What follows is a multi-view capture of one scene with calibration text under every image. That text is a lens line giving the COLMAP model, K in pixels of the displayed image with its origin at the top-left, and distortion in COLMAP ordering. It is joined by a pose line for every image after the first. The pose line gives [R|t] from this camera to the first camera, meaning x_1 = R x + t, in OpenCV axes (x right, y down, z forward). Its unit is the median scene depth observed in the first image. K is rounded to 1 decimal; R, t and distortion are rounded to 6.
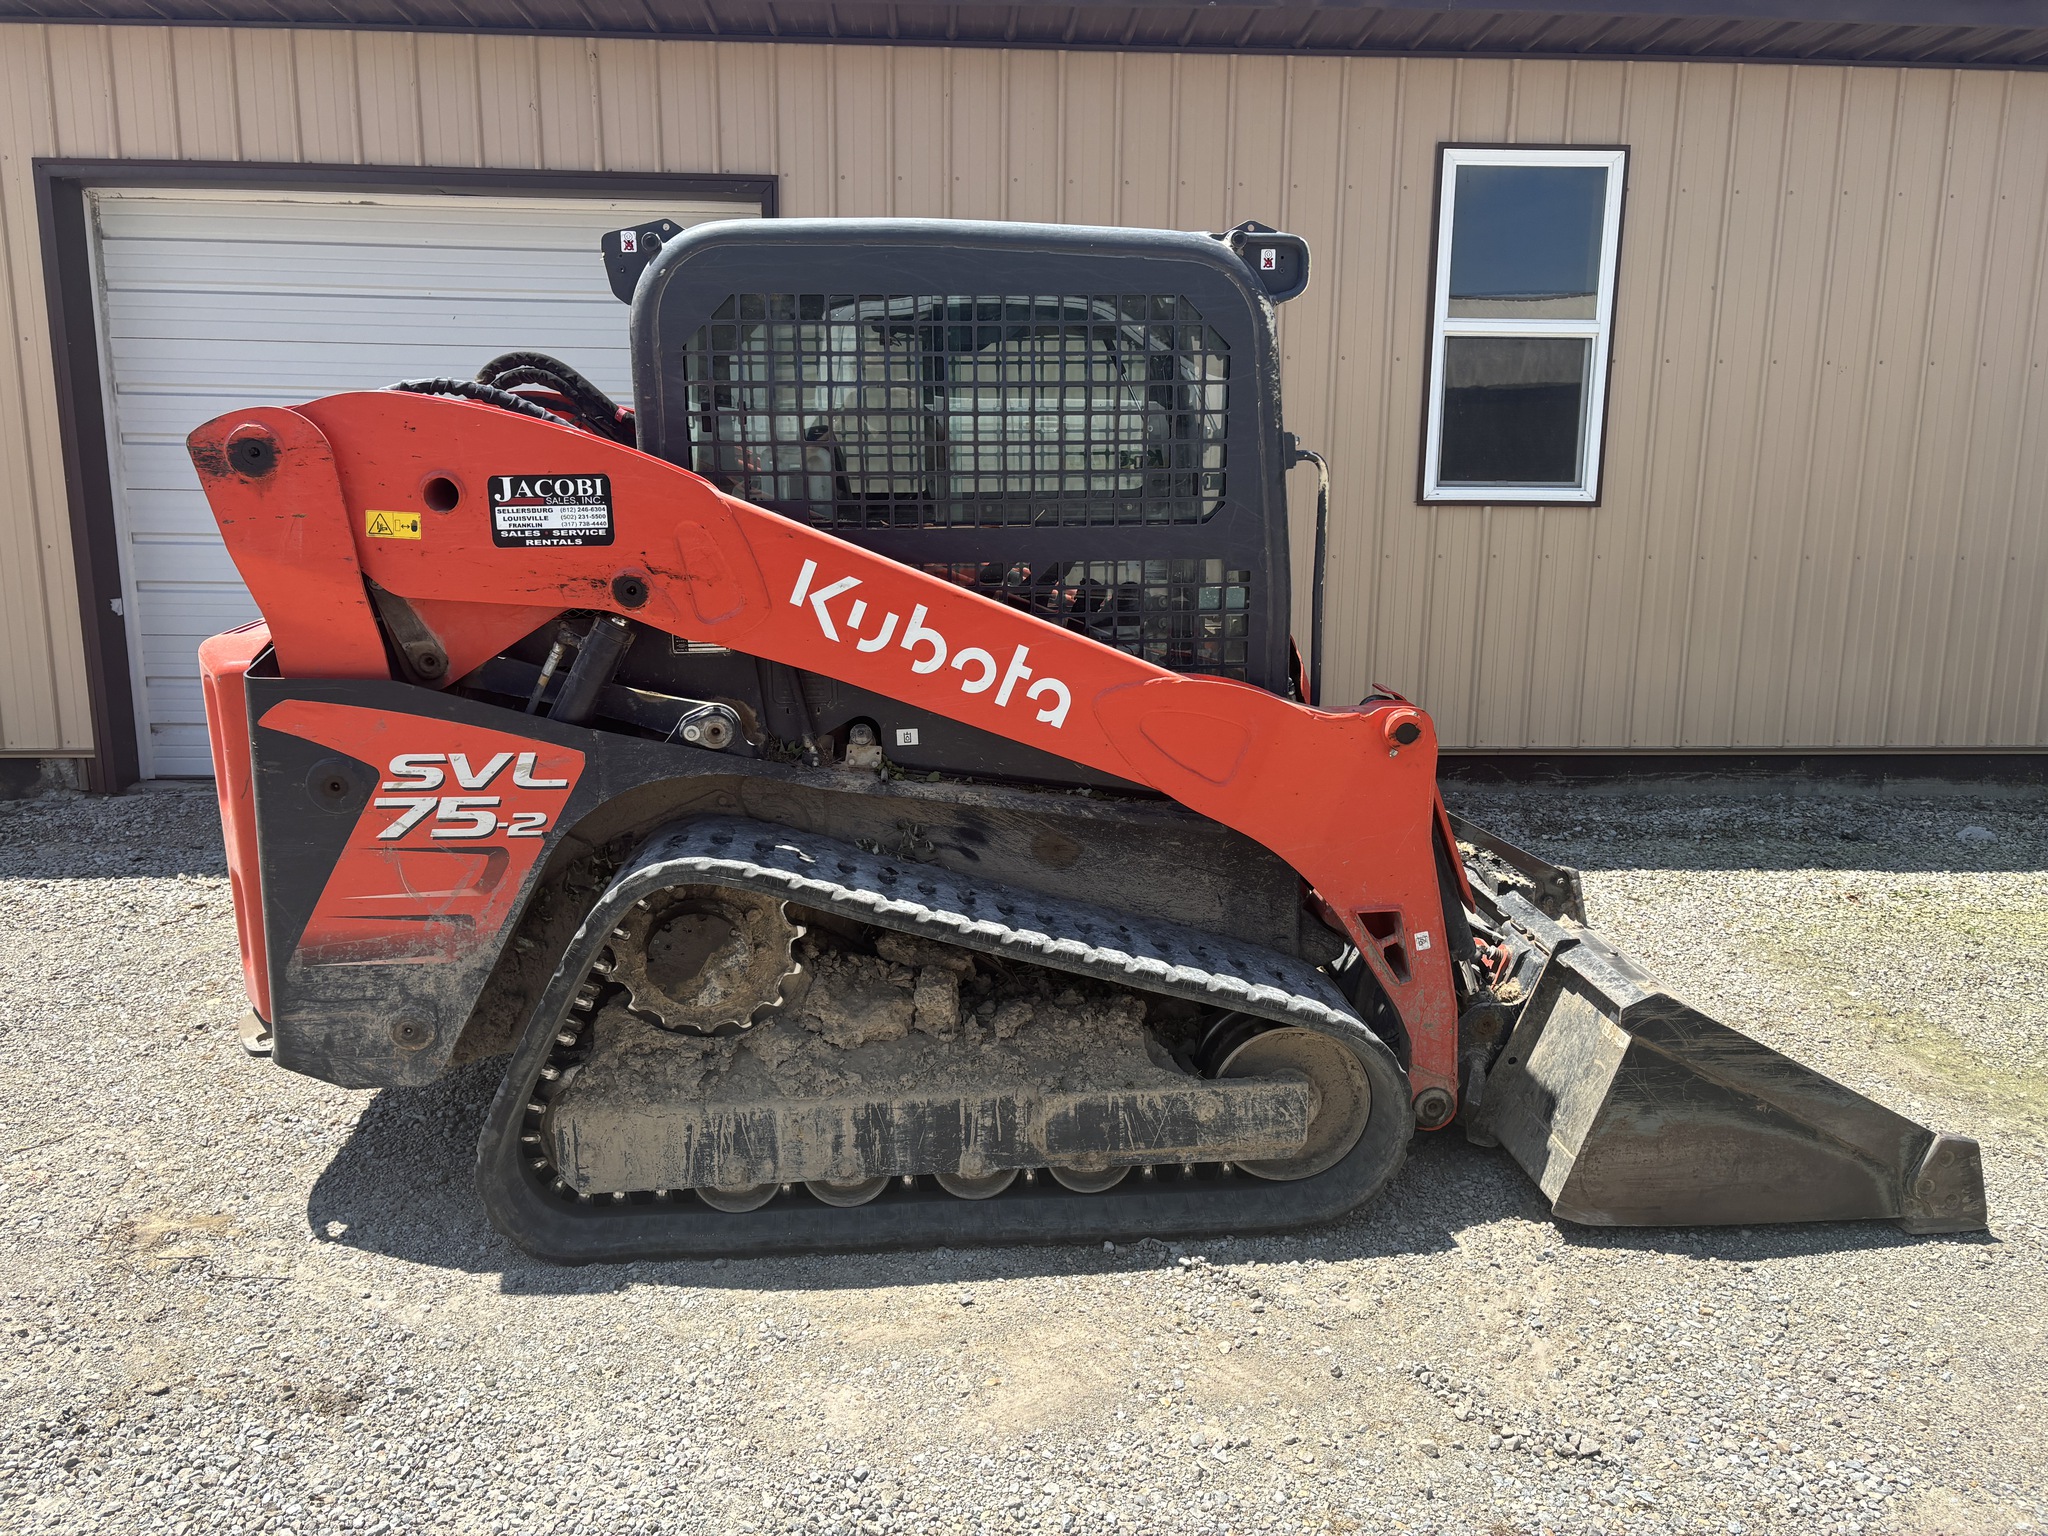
lens RADIAL K [[1551.2, 0, 1029.0], [0, 1551.2, 751.5], [0, 0, 1]] dist [0.057806, -0.066745]
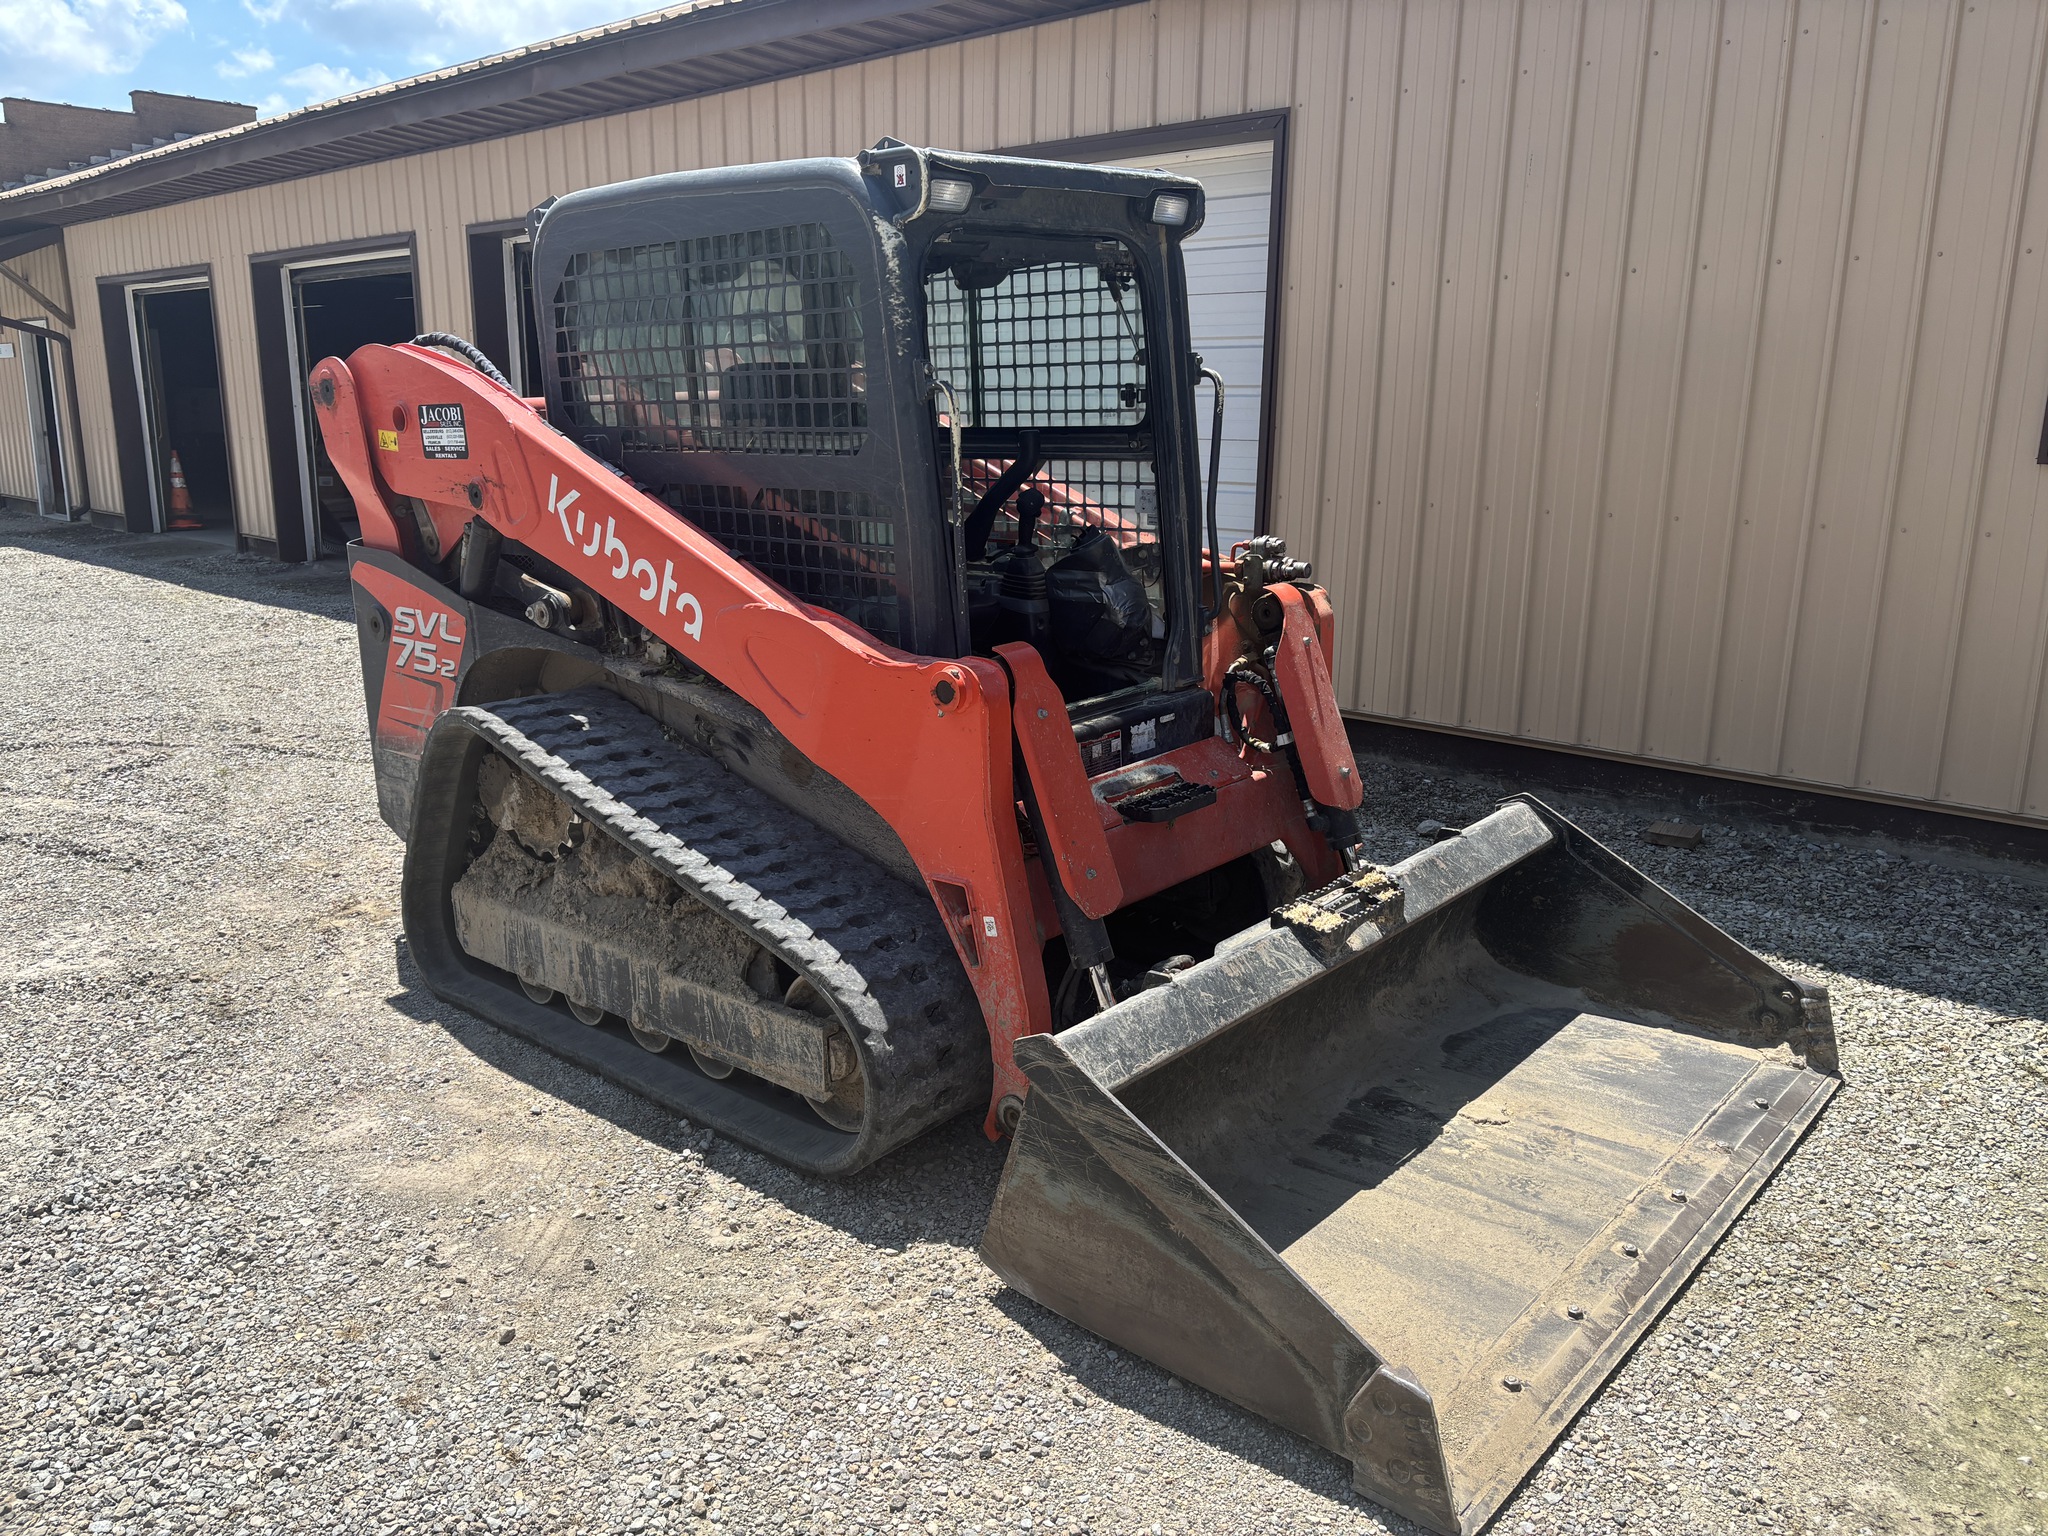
lens RADIAL K [[1563.7, 0, 1011.4], [0, 1563.7, 758.4], [0, 0, 1]] dist [0.023232, -0.001166]
pose [[0.679325, 0.158497, -0.716517, 0.941668], [-0.136233, 0.986663, 0.089093, -0.060154], [0.721081, 0.037090, 0.691857, 0.403241]]
